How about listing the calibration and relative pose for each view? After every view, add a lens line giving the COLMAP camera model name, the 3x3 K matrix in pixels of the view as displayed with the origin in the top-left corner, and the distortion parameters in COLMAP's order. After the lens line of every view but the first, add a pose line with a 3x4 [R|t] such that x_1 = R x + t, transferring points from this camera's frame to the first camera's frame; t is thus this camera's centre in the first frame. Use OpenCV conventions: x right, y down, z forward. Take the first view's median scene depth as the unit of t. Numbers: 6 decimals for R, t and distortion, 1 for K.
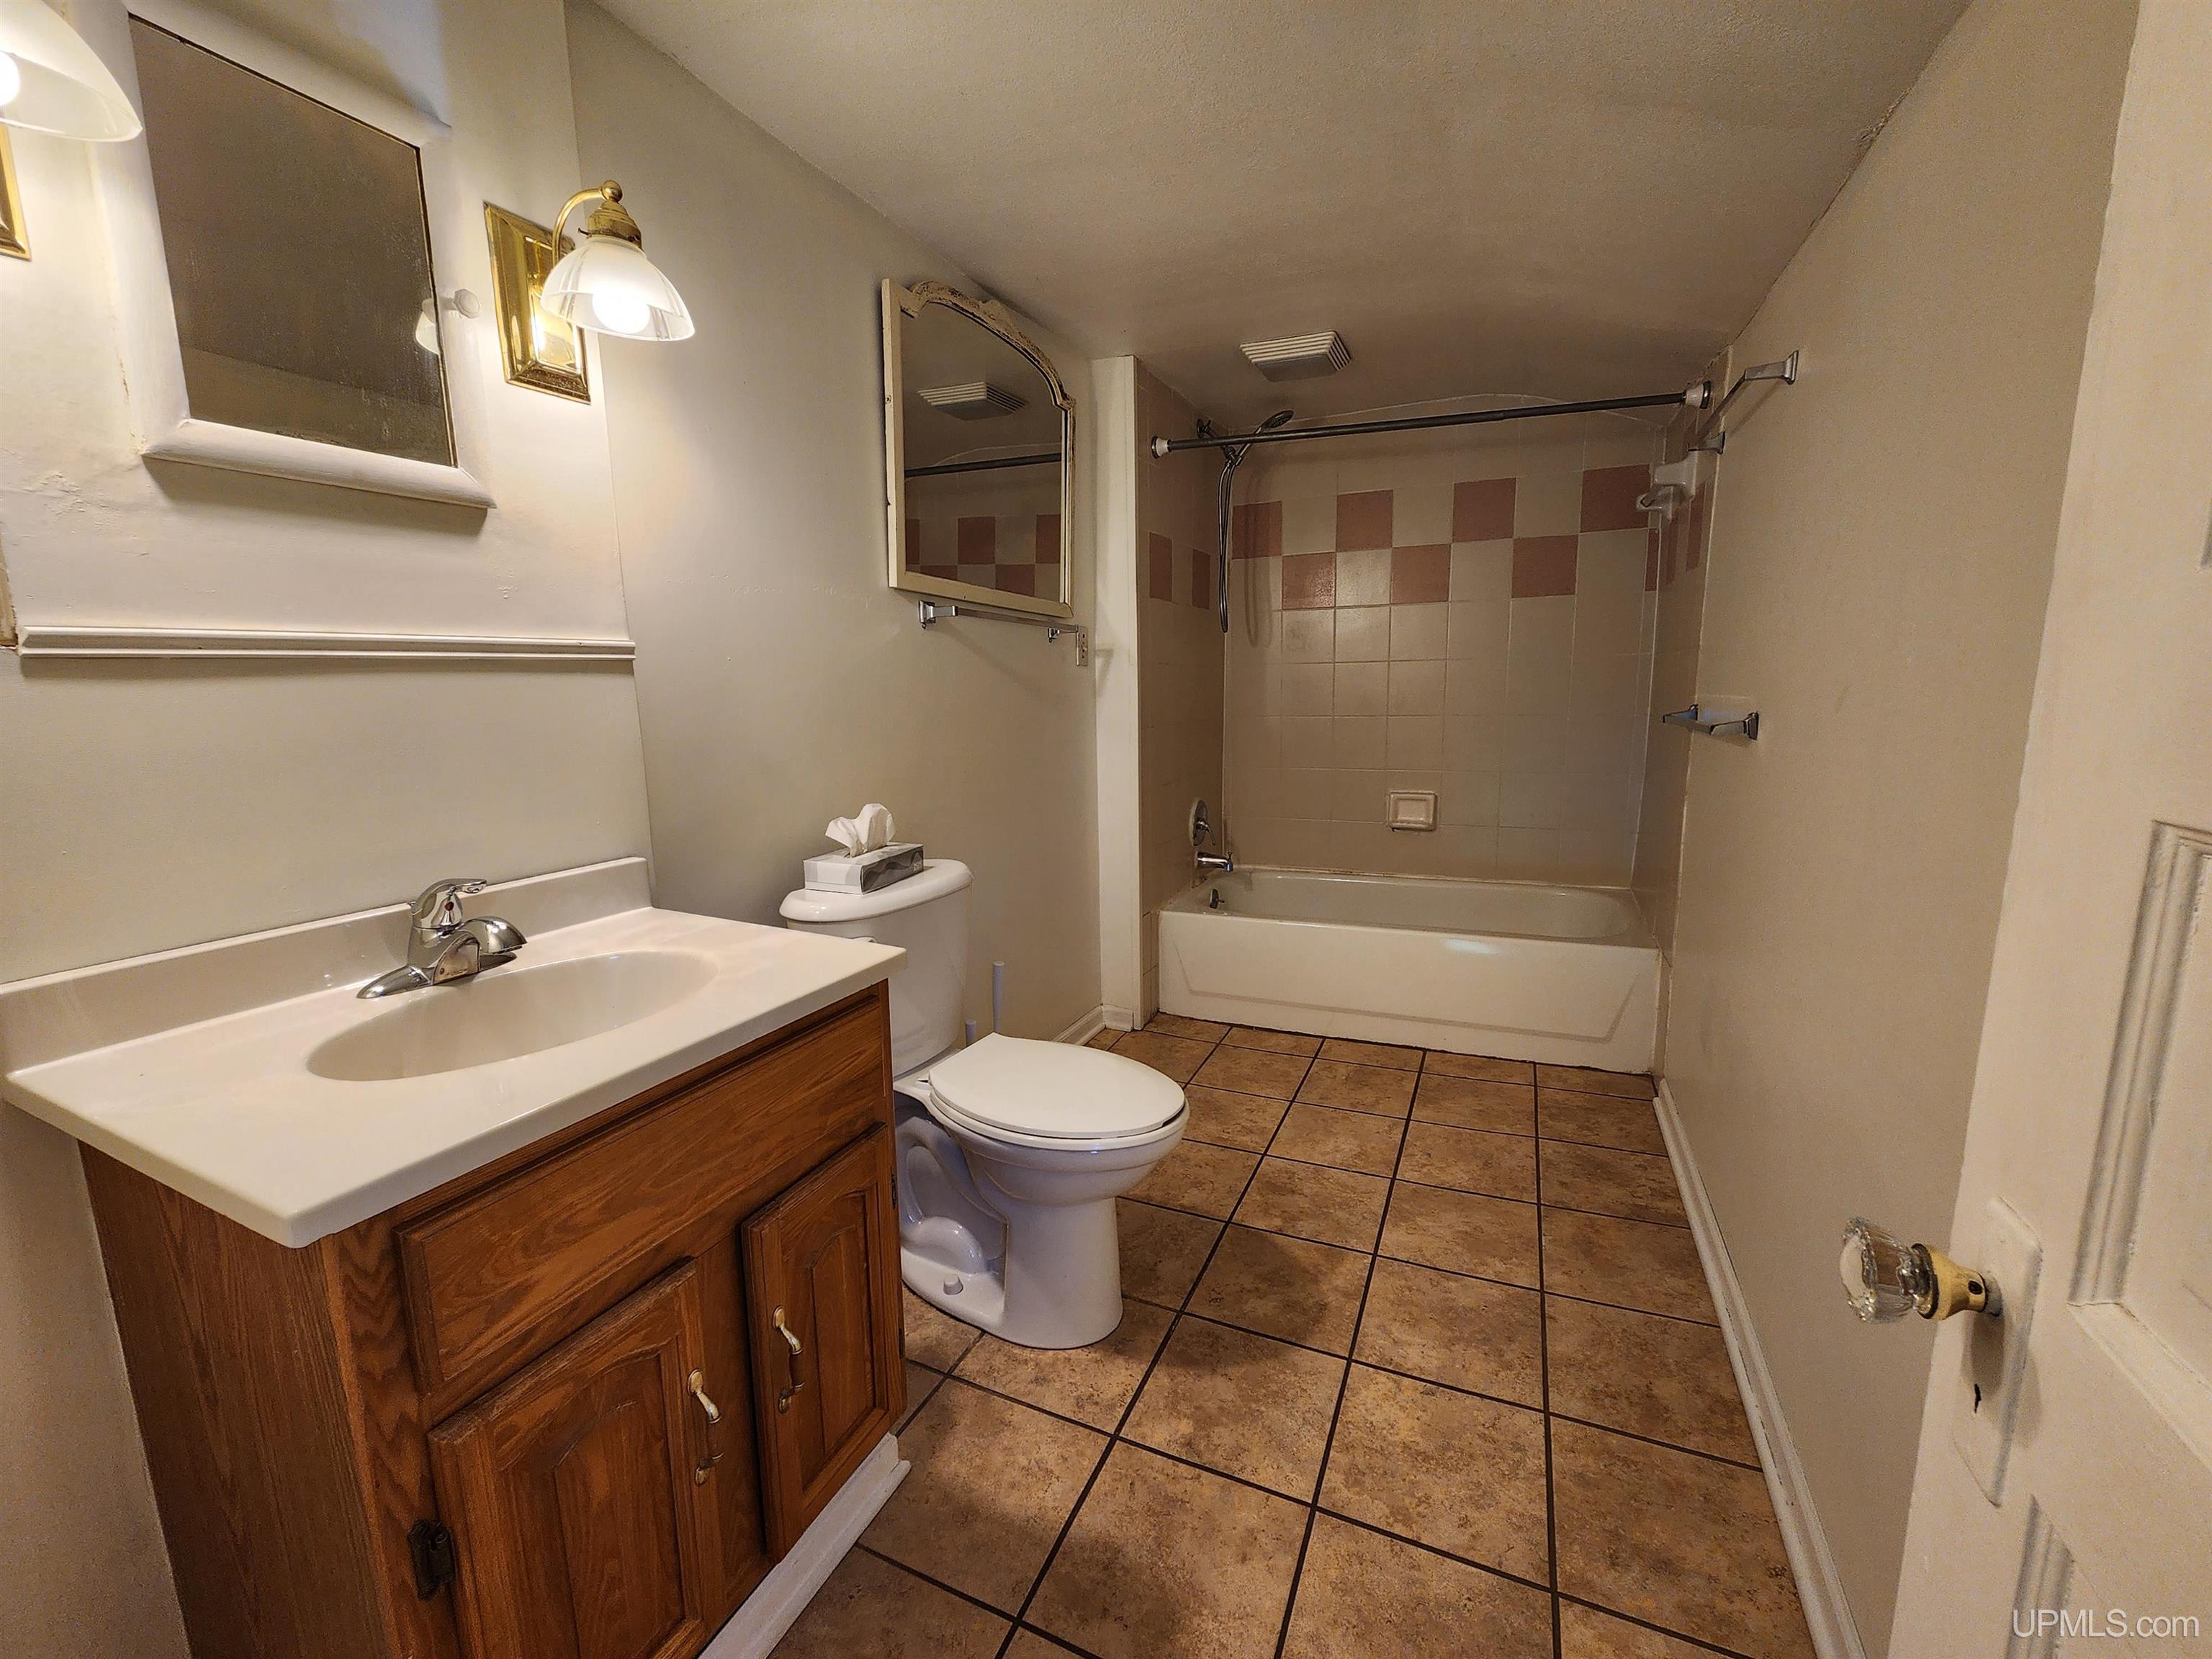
lens RADIAL K [[925.8, 0, 1116.8], [0, 925.8, 835.3], [0, 0, 1]] dist [-0.002526, 0.000642]
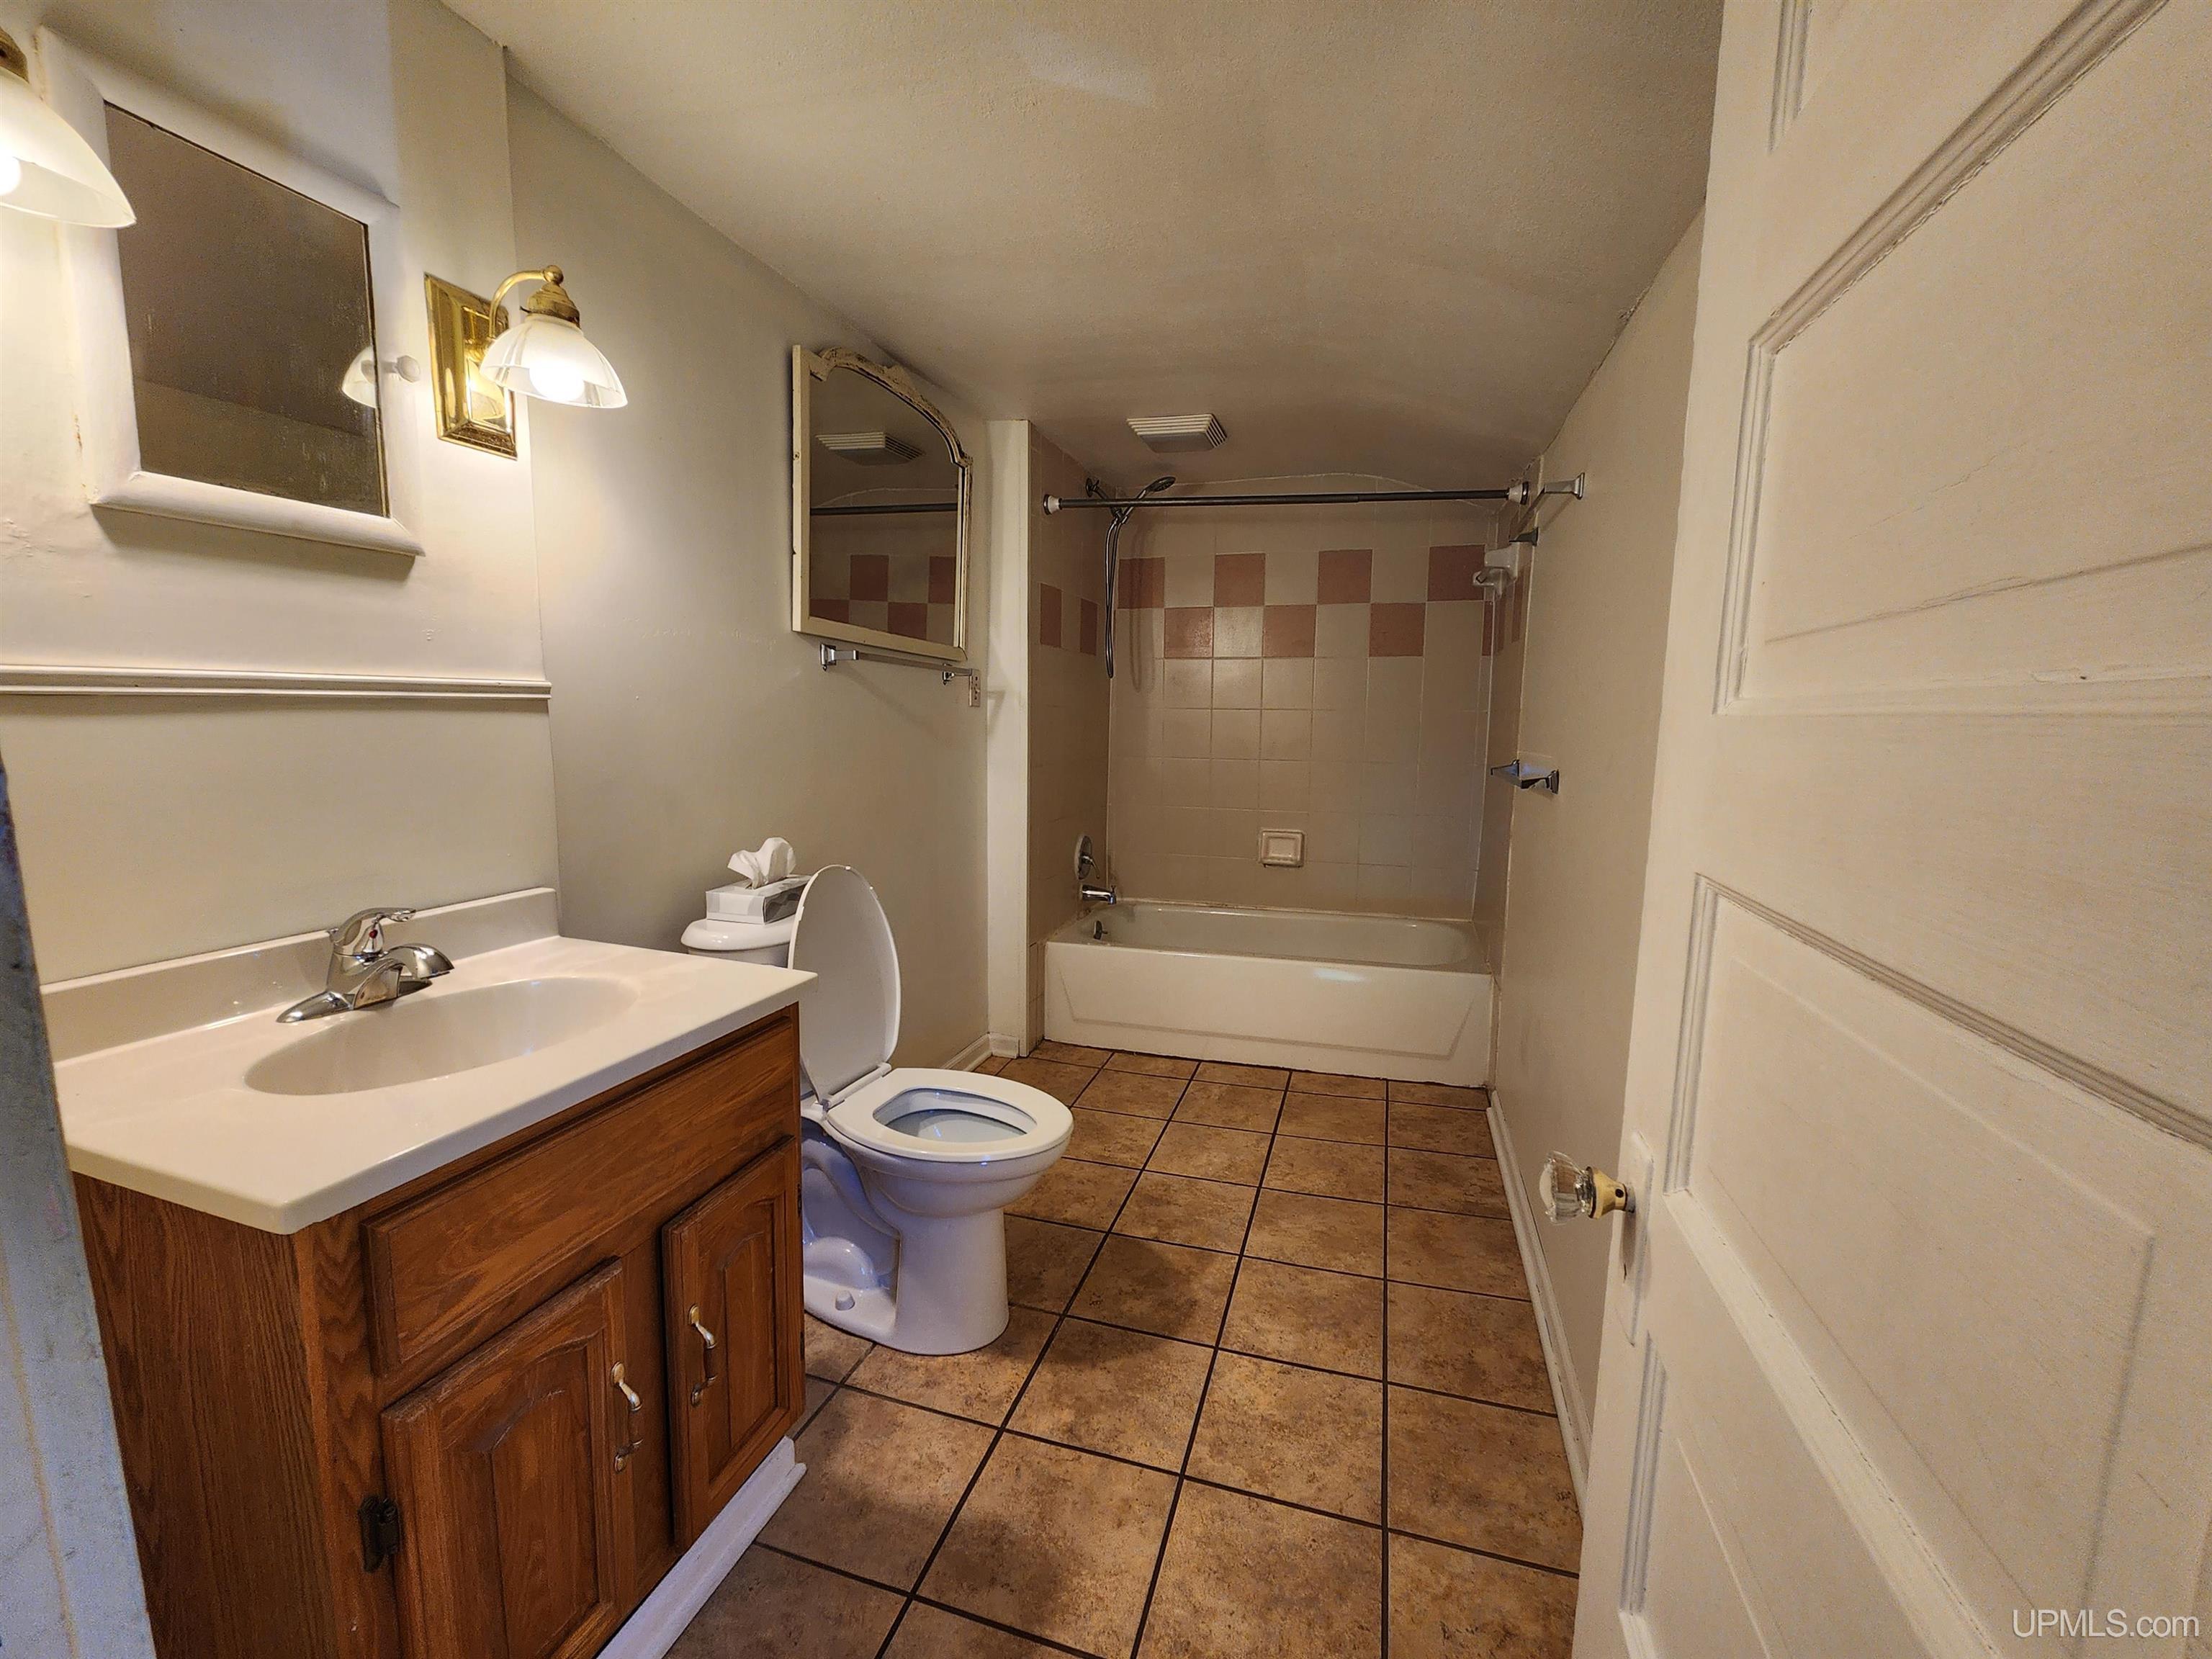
lens RADIAL K [[925.8, 0, 1116.8], [0, 925.8, 835.3], [0, 0, 1]] dist [-0.002526, 0.000642]
pose [[0.992212, 0.013096, 0.123871, -0.012297], [-0.008753, 0.999330, -0.035538, -0.004022], [-0.124254, 0.034177, 0.991662, -0.114521]]
